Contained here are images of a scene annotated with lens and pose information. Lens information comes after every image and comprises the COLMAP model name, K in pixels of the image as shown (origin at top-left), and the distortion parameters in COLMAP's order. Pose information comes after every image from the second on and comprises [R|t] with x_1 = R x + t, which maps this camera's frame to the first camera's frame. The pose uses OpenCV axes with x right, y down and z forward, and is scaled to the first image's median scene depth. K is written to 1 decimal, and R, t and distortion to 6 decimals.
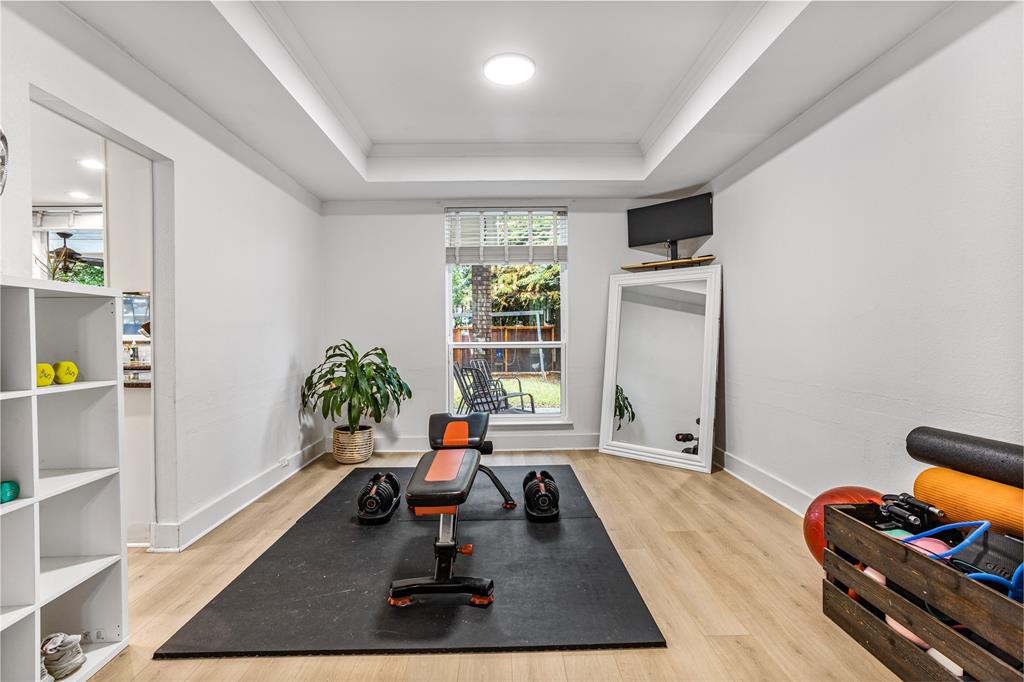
lens RADIAL K [[493.0, 0, 518.0], [0, 493.0, 341.5], [0, 0, 1]] dist [0.001568, 0.000776]
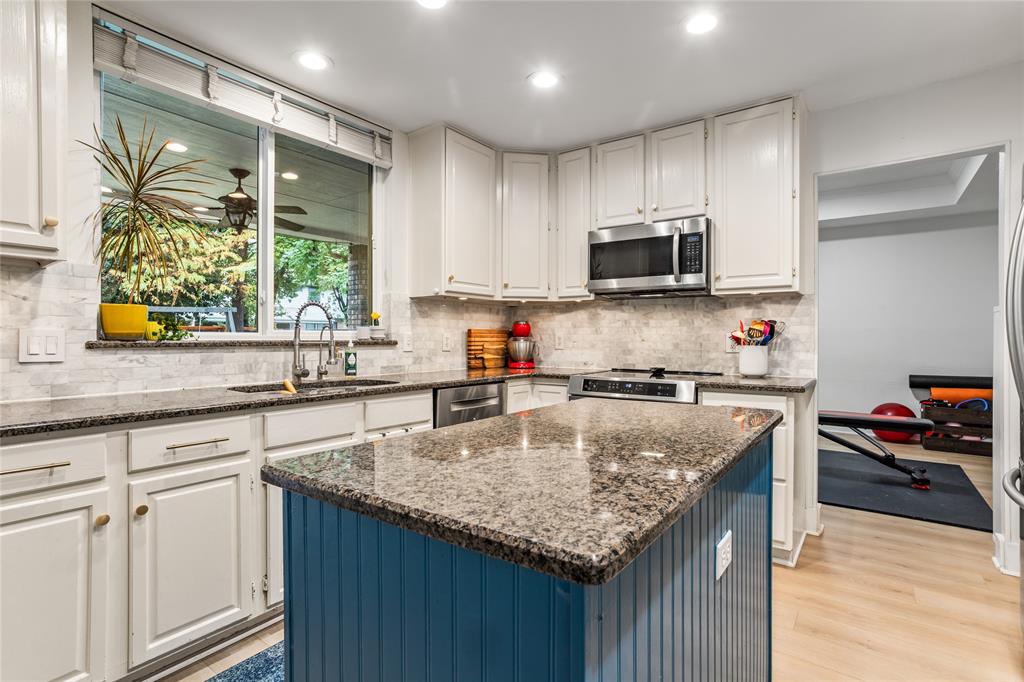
lens RADIAL K [[493.0, 0, 518.0], [0, 493.0, 341.5], [0, 0, 1]] dist [0.001568, 0.000776]
pose [[0.604234, -0.004102, 0.796797, -1.117058], [0.008818, 0.999960, -0.001539, 0.002040], [-0.796758, 0.007956, 0.604246, 0.492701]]
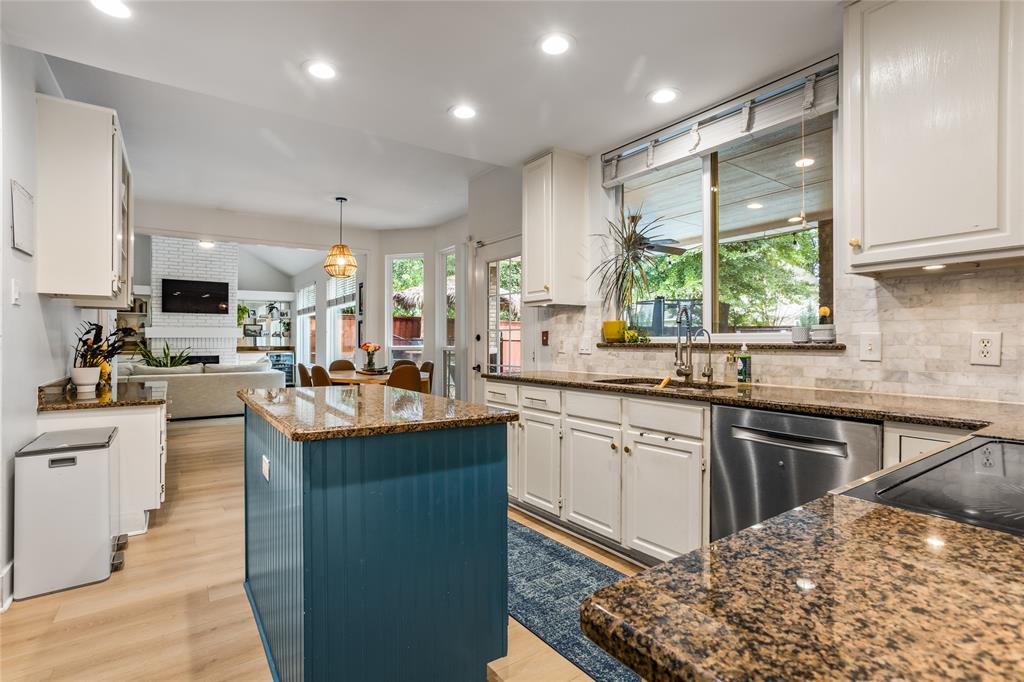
lens RADIAL K [[493.0, 0, 518.0], [0, 493.0, 341.5], [0, 0, 1]] dist [0.001568, 0.000776]
pose [[0.578256, 0.000112, -0.815855, -0.486290], [-0.007327, 0.999960, -0.005056, 0.000377], [0.815823, 0.008901, 0.578234, 0.496469]]
